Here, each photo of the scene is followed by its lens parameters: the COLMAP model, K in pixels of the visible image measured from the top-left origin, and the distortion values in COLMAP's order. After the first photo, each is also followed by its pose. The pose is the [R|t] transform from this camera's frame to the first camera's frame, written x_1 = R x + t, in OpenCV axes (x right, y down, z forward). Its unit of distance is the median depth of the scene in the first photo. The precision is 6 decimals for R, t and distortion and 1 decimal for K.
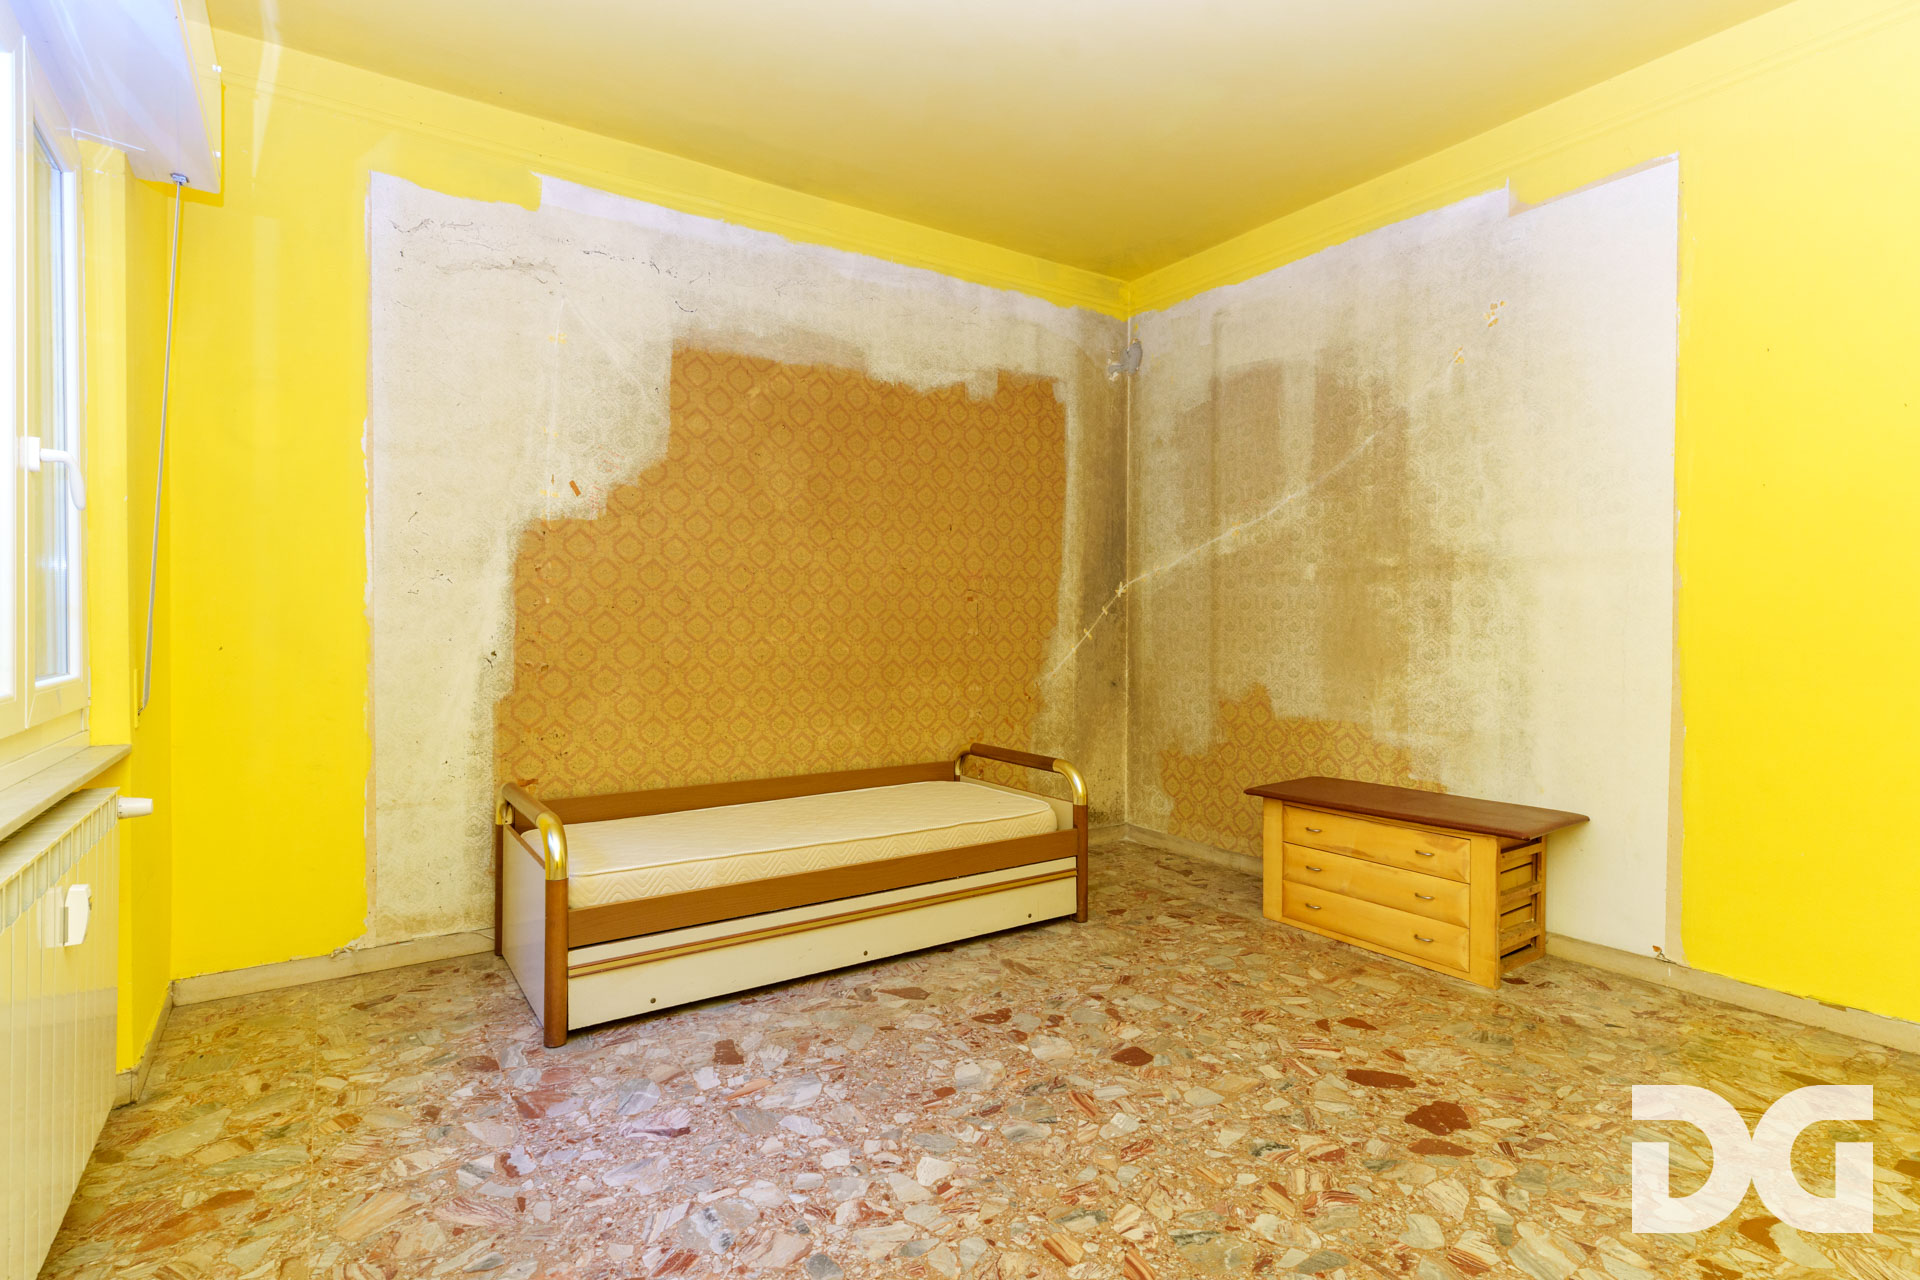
lens RADIAL K [[919.0, 0, 983.7], [0, 919.0, 640.7], [0, 0, 1]] dist [0.002082, 0.001384]
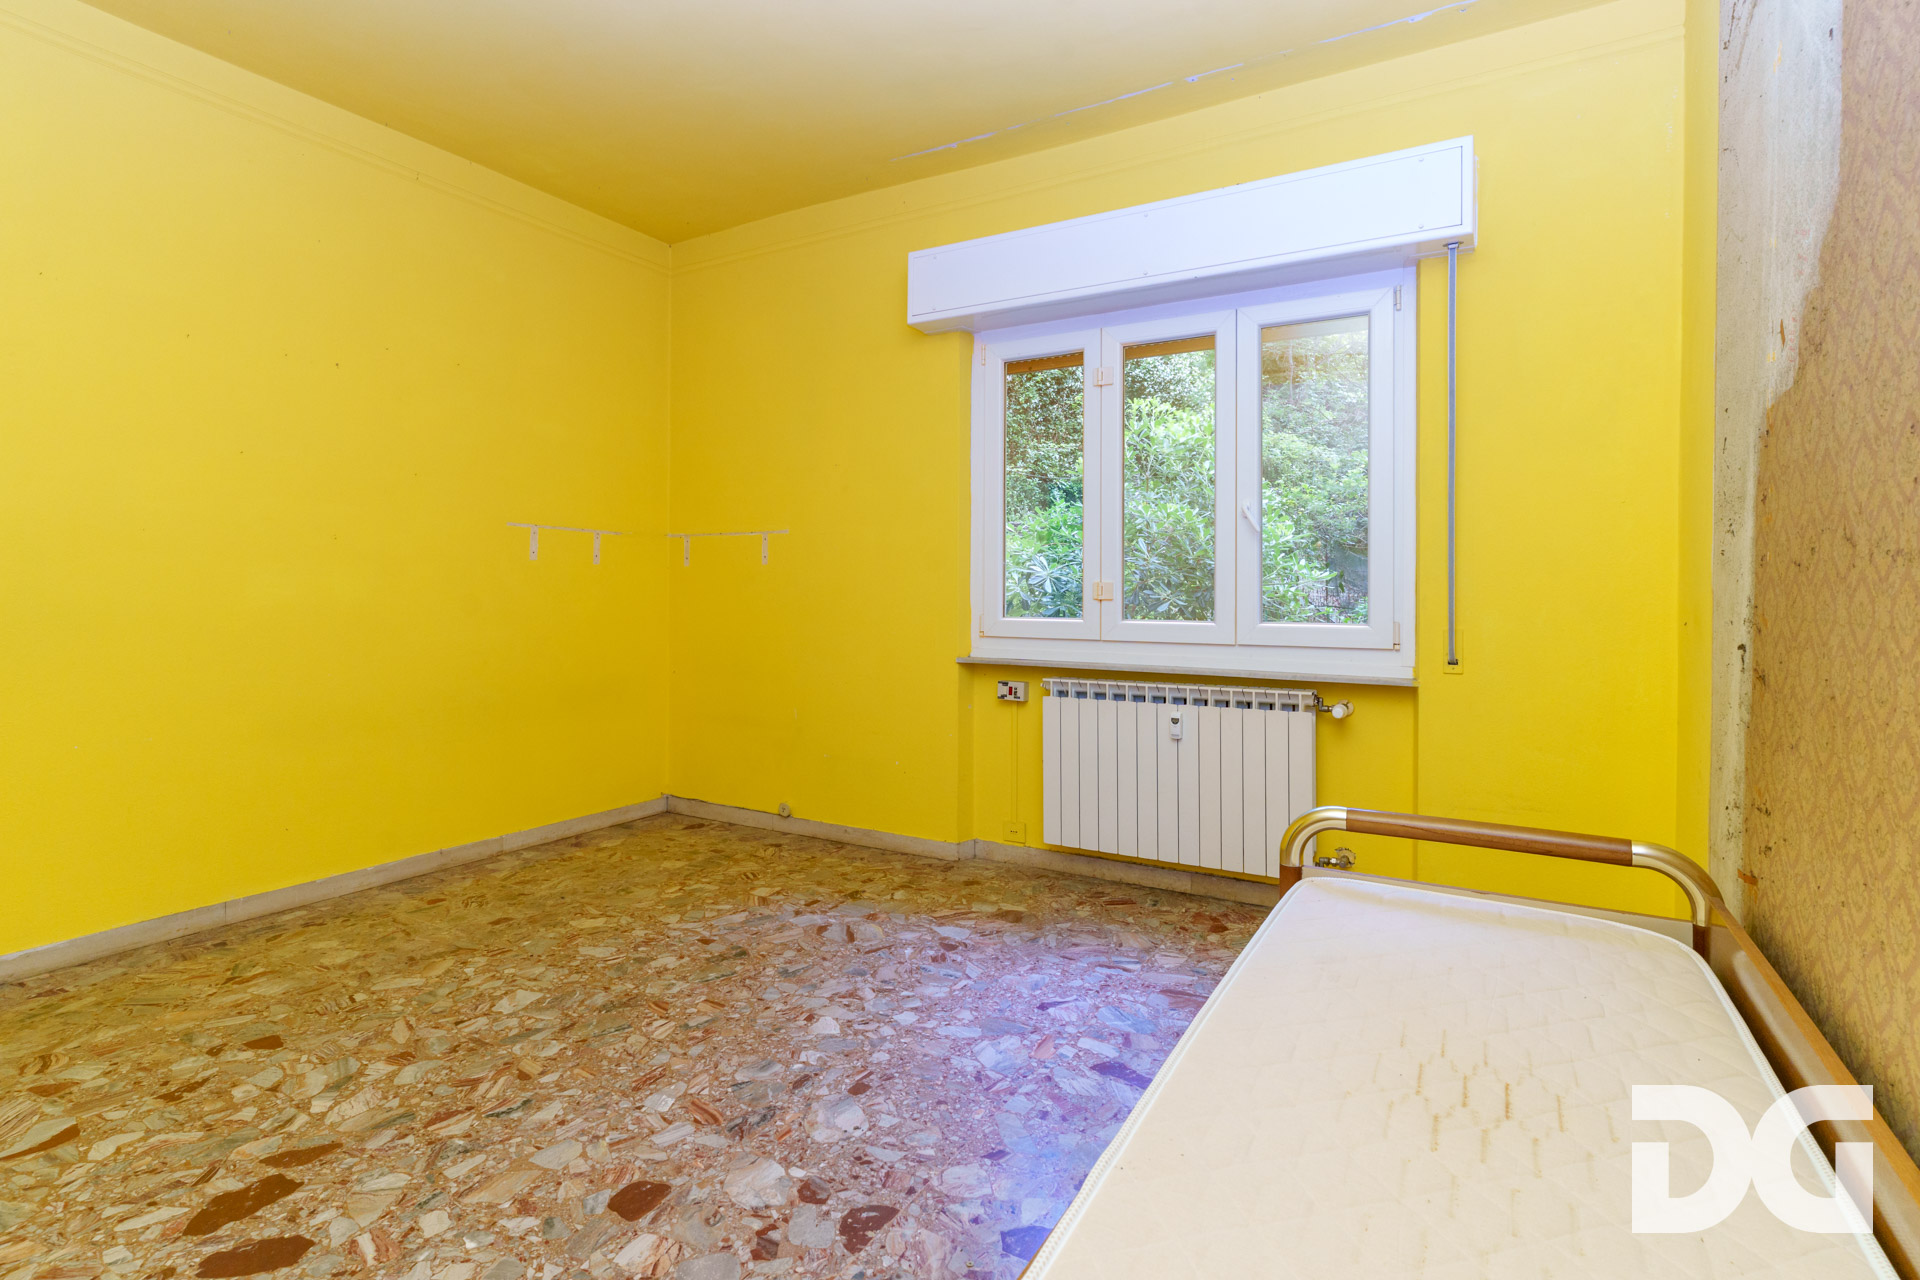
lens RADIAL K [[919.0, 0, 1000.3], [0, 919.0, 590.8], [0, 0, 1]] dist [0.002082, 0.001384]
pose [[-0.895180, -0.005669, -0.445669, 0.209628], [-0.016369, 0.999663, 0.020162, -0.034095], [0.445405, 0.025344, -0.894971, 1.582394]]
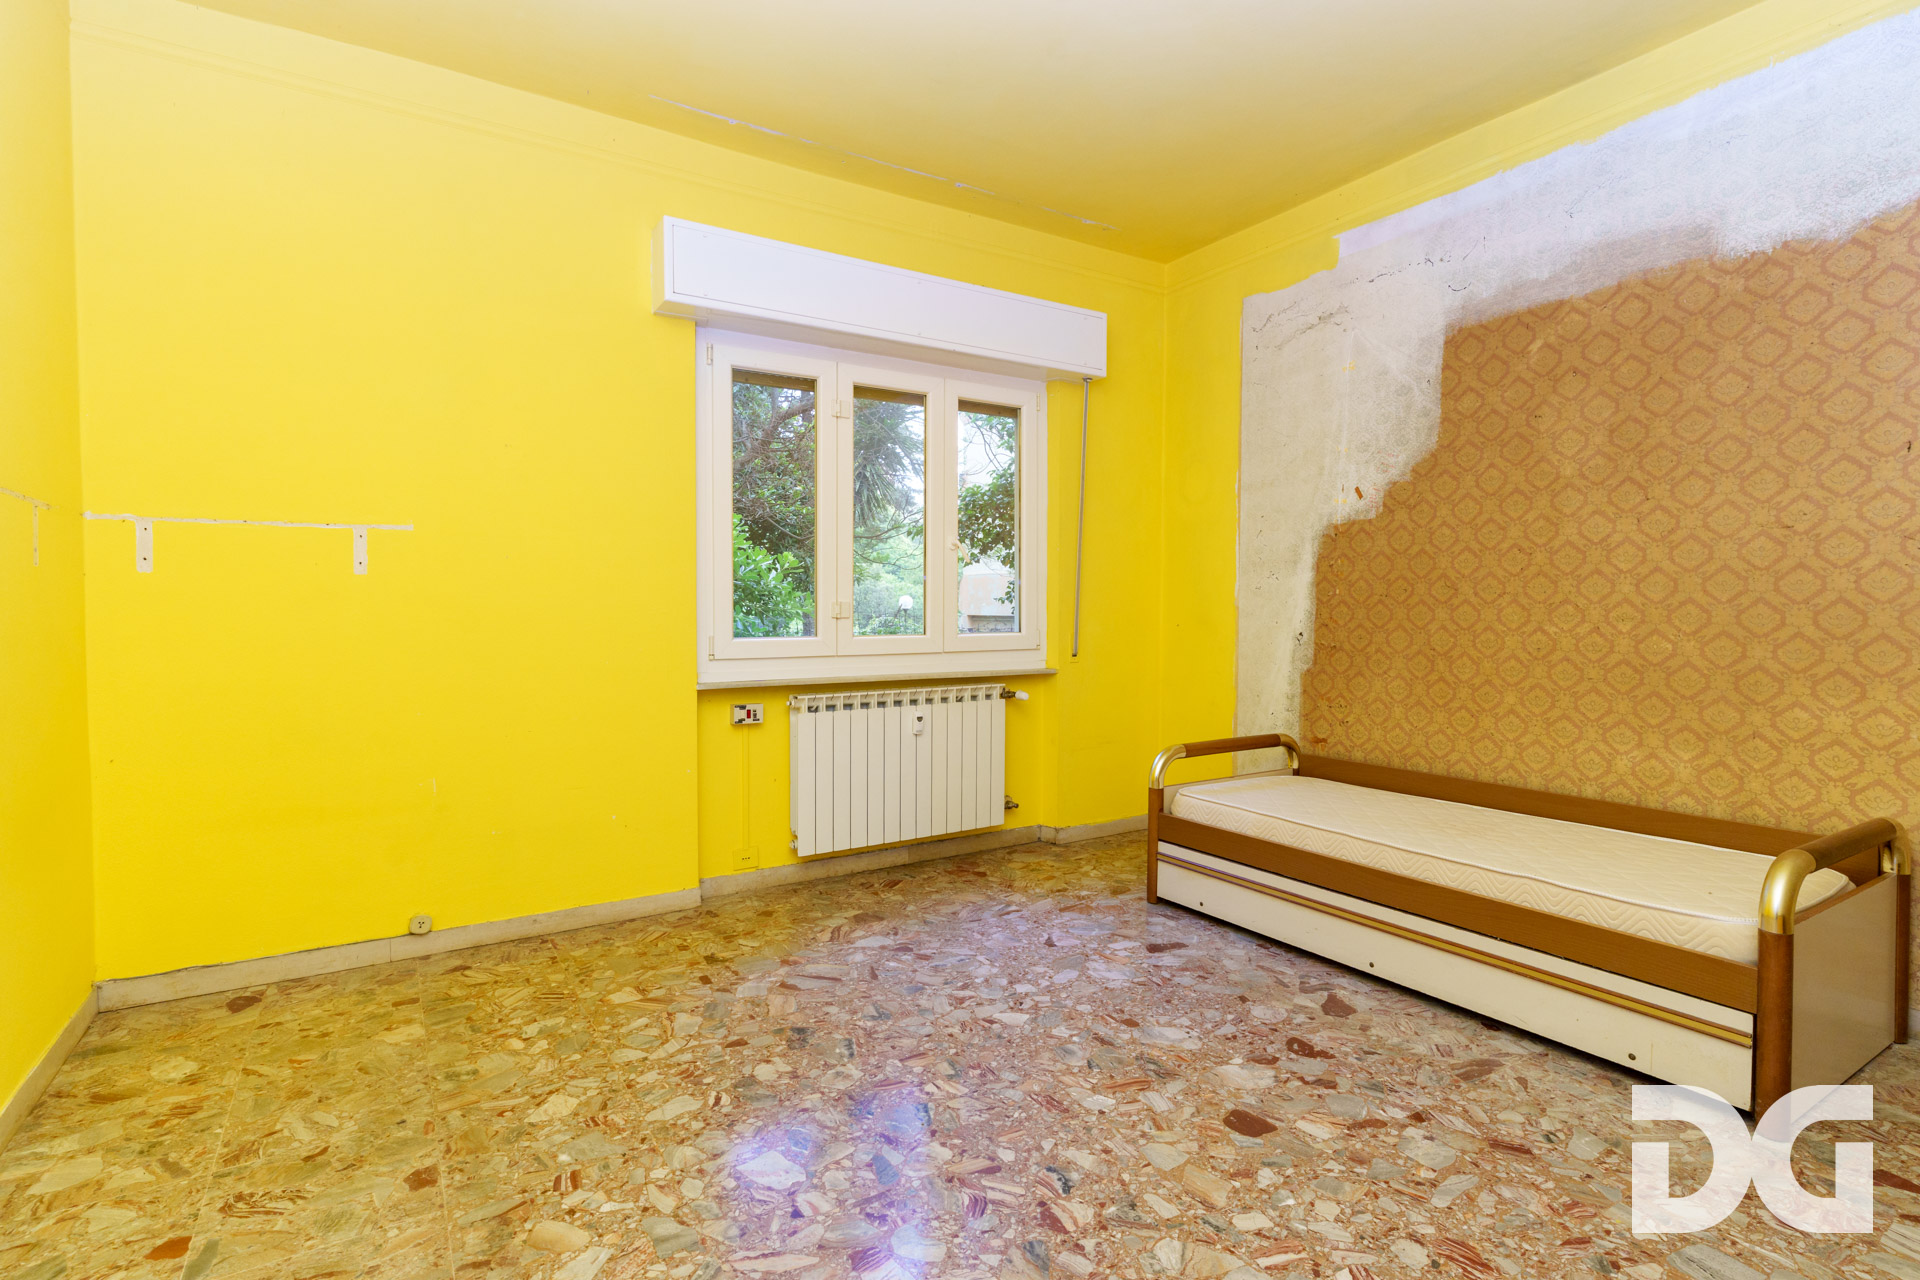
lens RADIAL K [[919.0, 0, 950.7], [0, 919.0, 623.9], [0, 0, 1]] dist [0.002082, 0.001384]
pose [[-0.039388, 0.012438, -0.999147, 0.909751], [-0.021734, 0.999675, 0.013301, -0.008325], [0.998988, 0.022239, -0.039105, 0.678834]]
